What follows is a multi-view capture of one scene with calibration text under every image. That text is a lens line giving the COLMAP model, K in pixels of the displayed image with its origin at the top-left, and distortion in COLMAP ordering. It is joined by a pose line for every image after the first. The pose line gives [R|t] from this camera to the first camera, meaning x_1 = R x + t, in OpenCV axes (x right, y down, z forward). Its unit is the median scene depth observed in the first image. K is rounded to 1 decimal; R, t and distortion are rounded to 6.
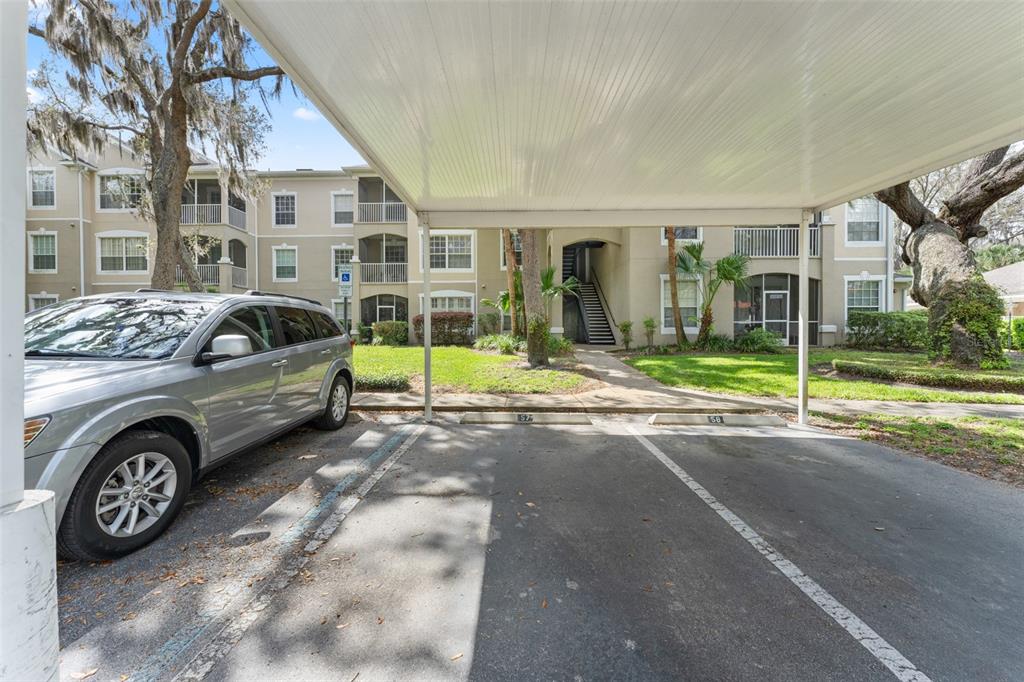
lens RADIAL K [[407.2, 0, 507.7], [0, 407.2, 336.4], [0, 0, 1]] dist [-0.000026, -0.000075]
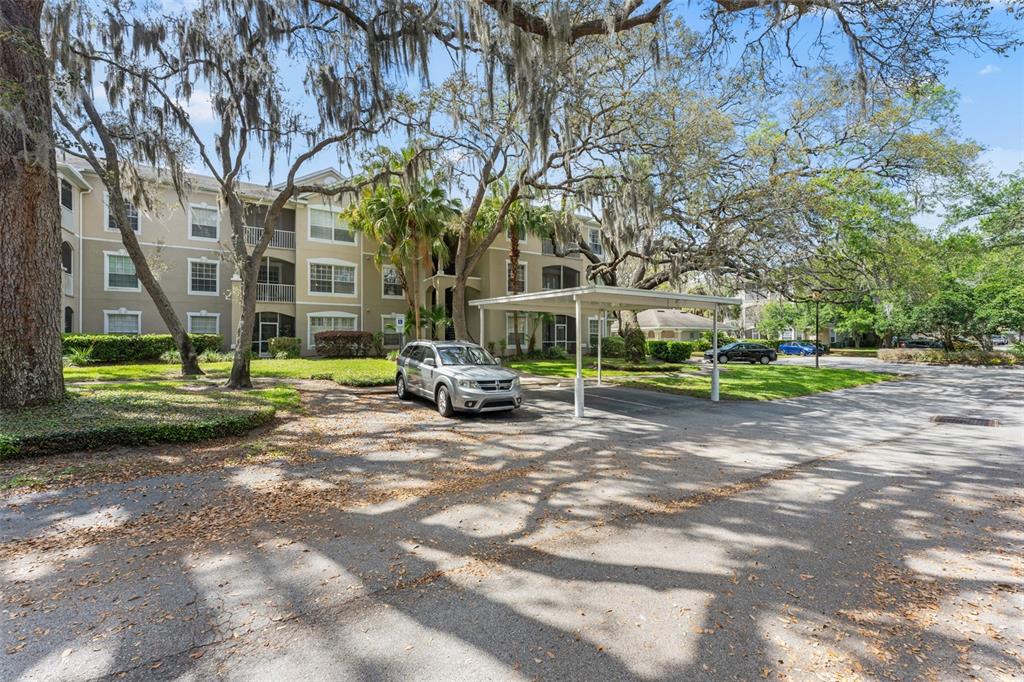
lens RADIAL K [[434.5, 0, 507.1], [0, 434.5, 340.4], [0, 0, 1]] dist [-0.001931, -0.000182]
pose [[0.836304, 0.003005, 0.548257, -0.553444], [0.000290, 0.999982, -0.005924, -0.028057], [-0.548265, 0.005114, 0.836289, -0.442750]]
